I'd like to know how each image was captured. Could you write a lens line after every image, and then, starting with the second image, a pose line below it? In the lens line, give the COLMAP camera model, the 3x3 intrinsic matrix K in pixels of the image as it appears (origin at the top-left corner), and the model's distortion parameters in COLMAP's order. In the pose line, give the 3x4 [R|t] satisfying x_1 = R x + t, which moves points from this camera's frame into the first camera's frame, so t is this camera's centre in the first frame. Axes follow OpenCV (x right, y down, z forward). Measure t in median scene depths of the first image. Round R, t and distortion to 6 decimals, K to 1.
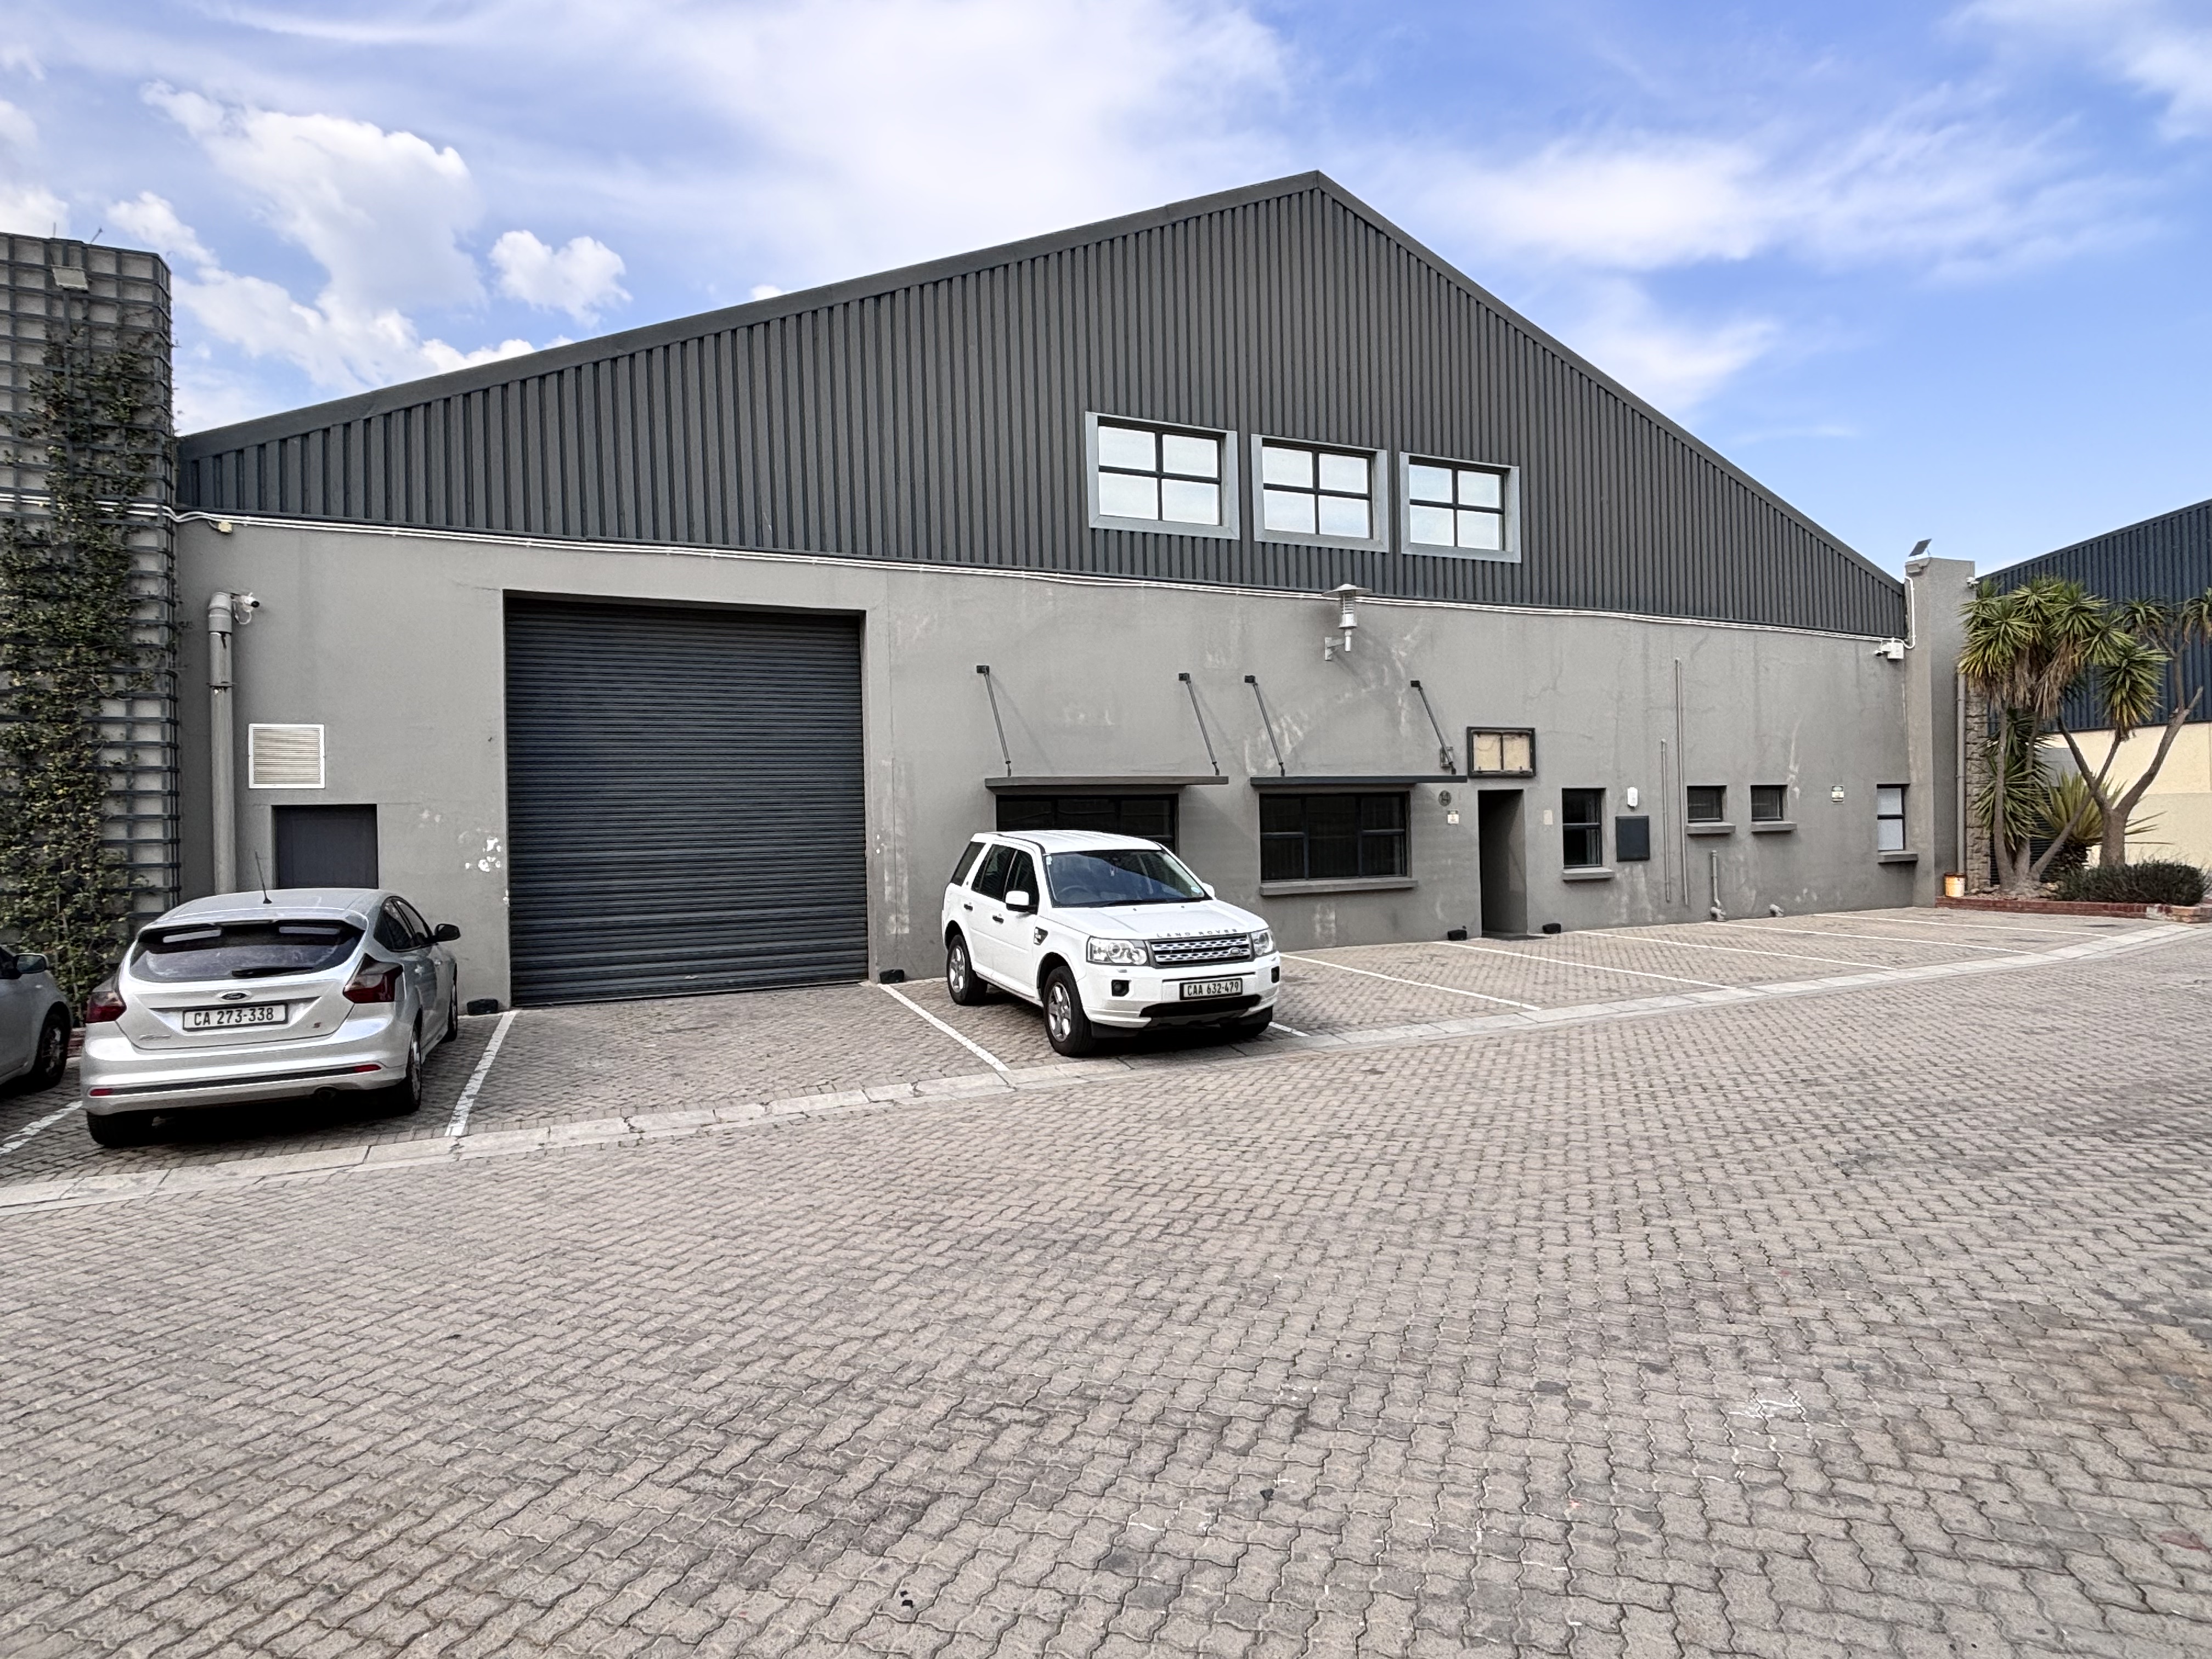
lens RADIAL K [[1203.2, 0, 1110.2], [0, 1203.2, 832.0], [0, 0, 1]] dist [0.014241, -0.019674]
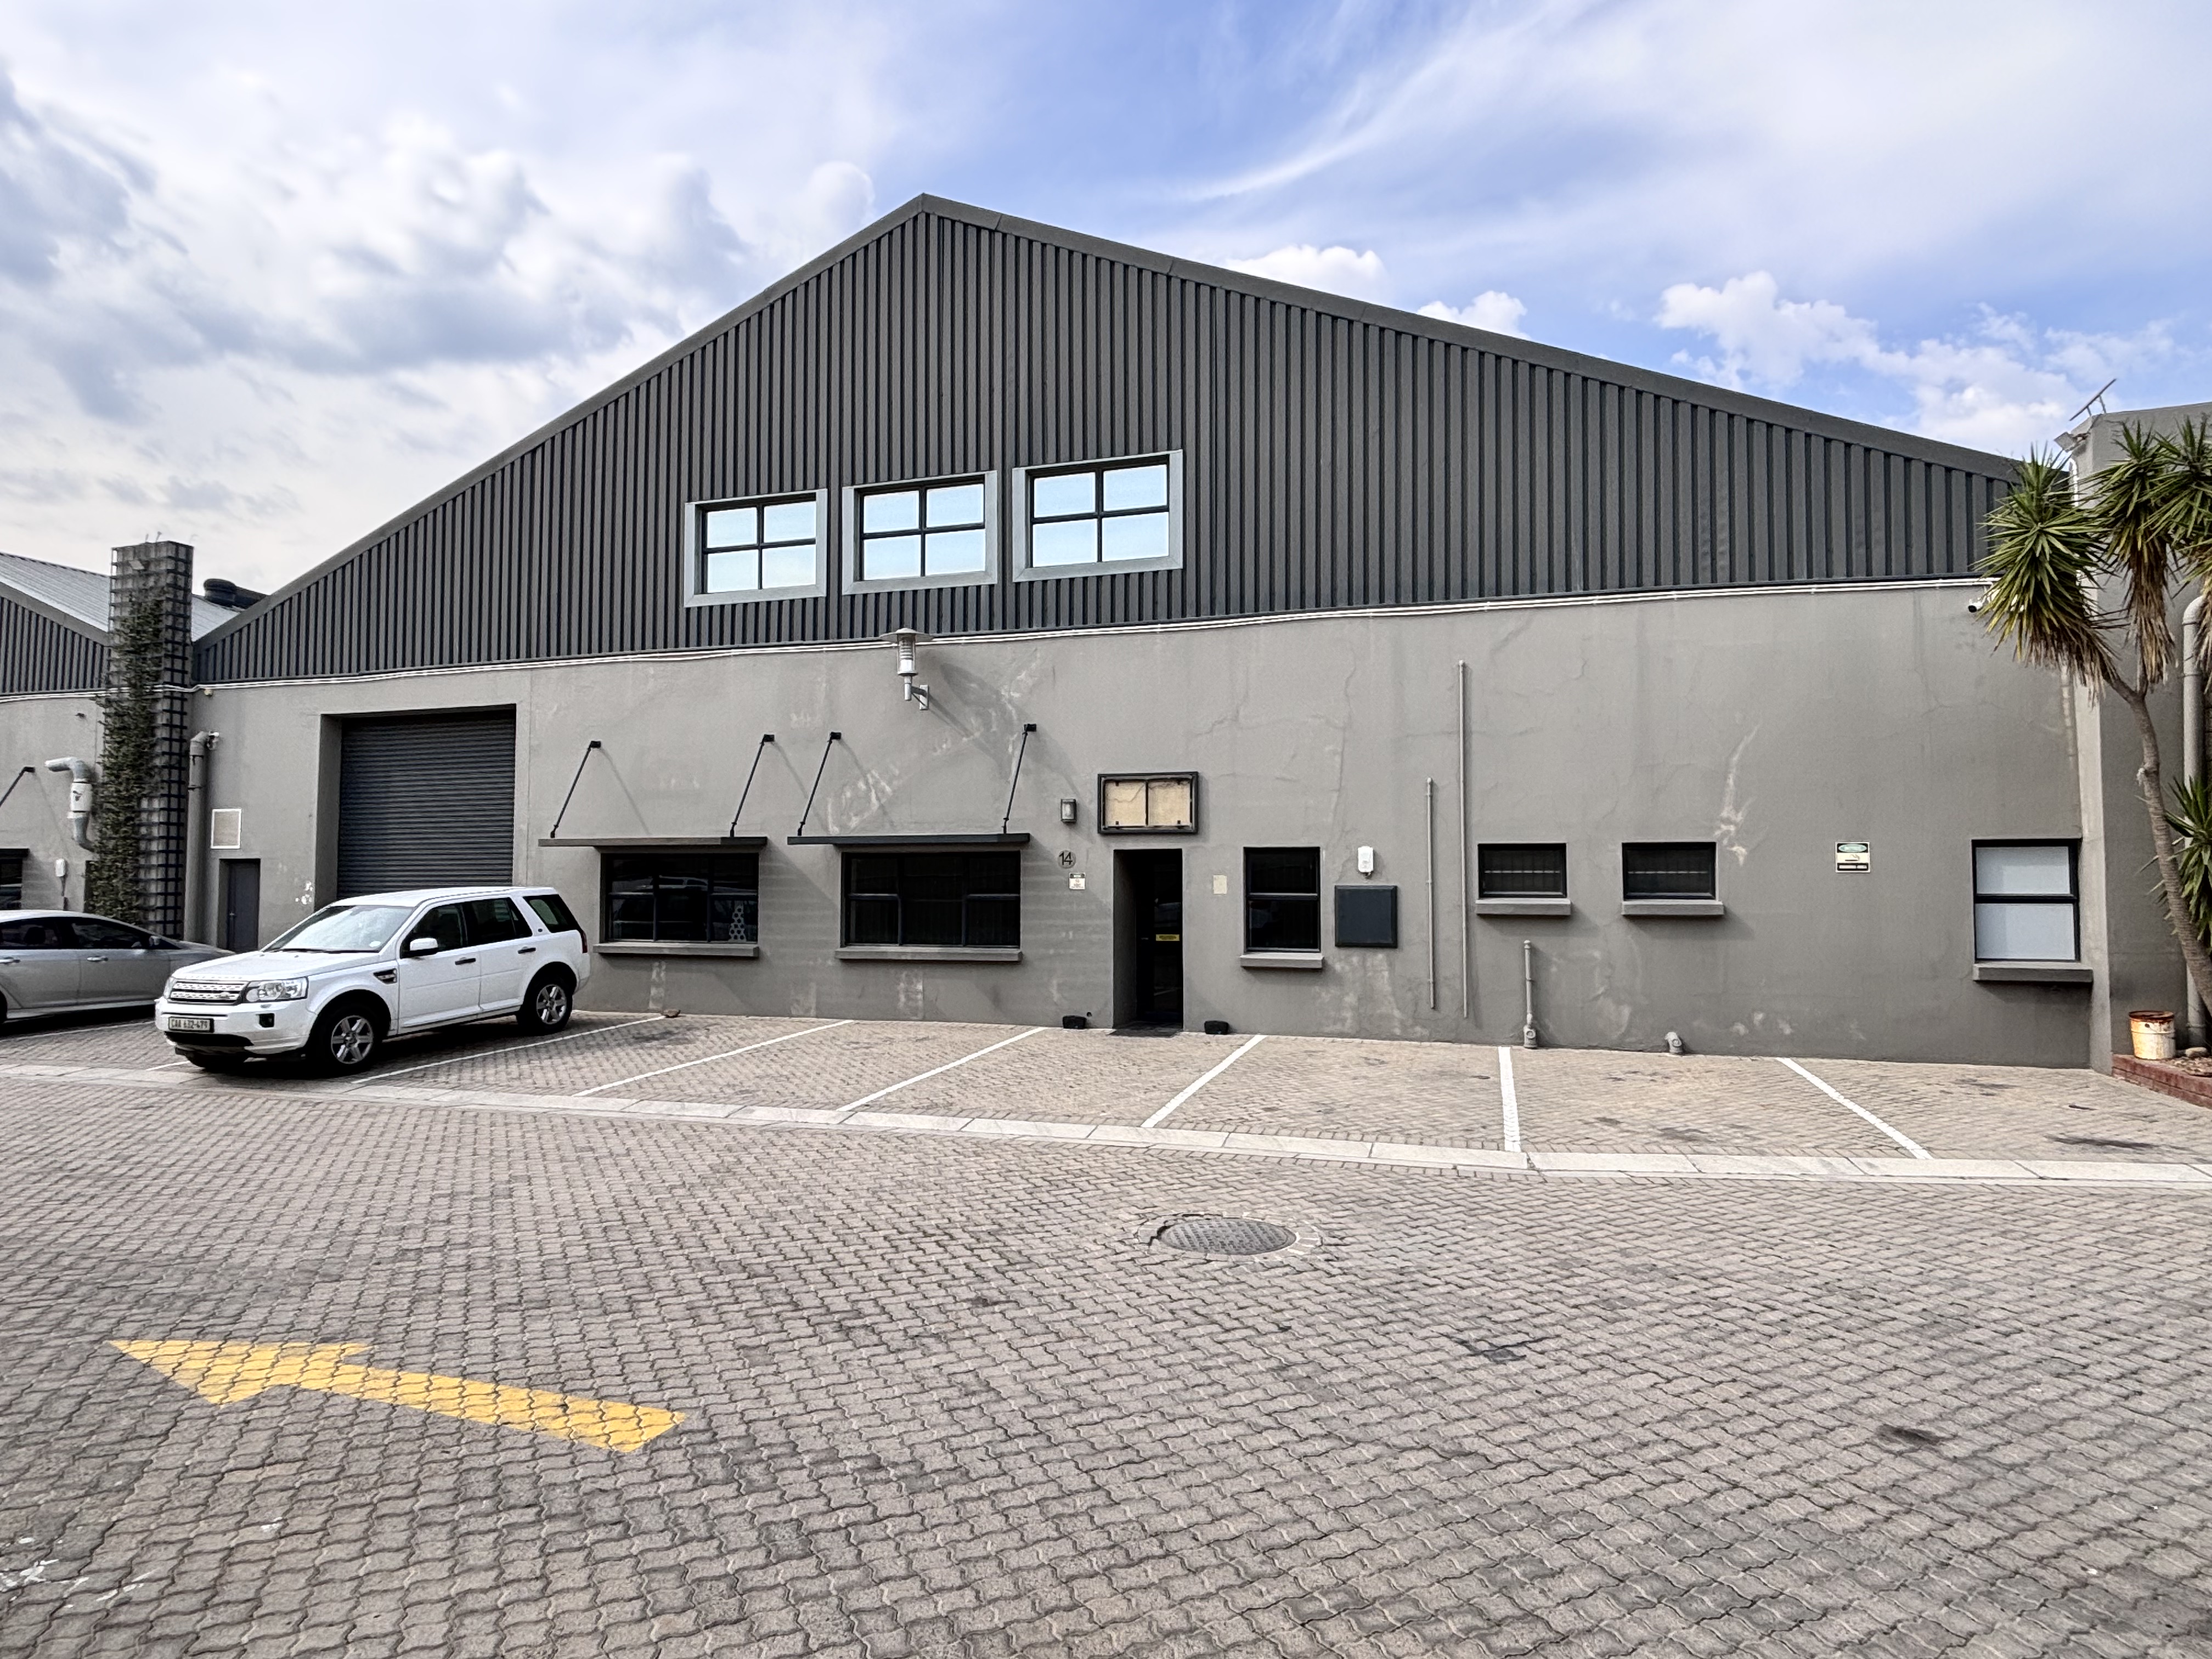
lens RADIAL K [[1203.2, 0, 1160.0], [0, 1203.2, 840.4], [0, 0, 1]] dist [0.014241, -0.019674]
pose [[0.750809, -0.000677, -0.660518, 0.899527], [-0.020071, 0.999514, -0.023840, -0.022857], [0.660214, 0.031156, 0.750431, 0.412890]]
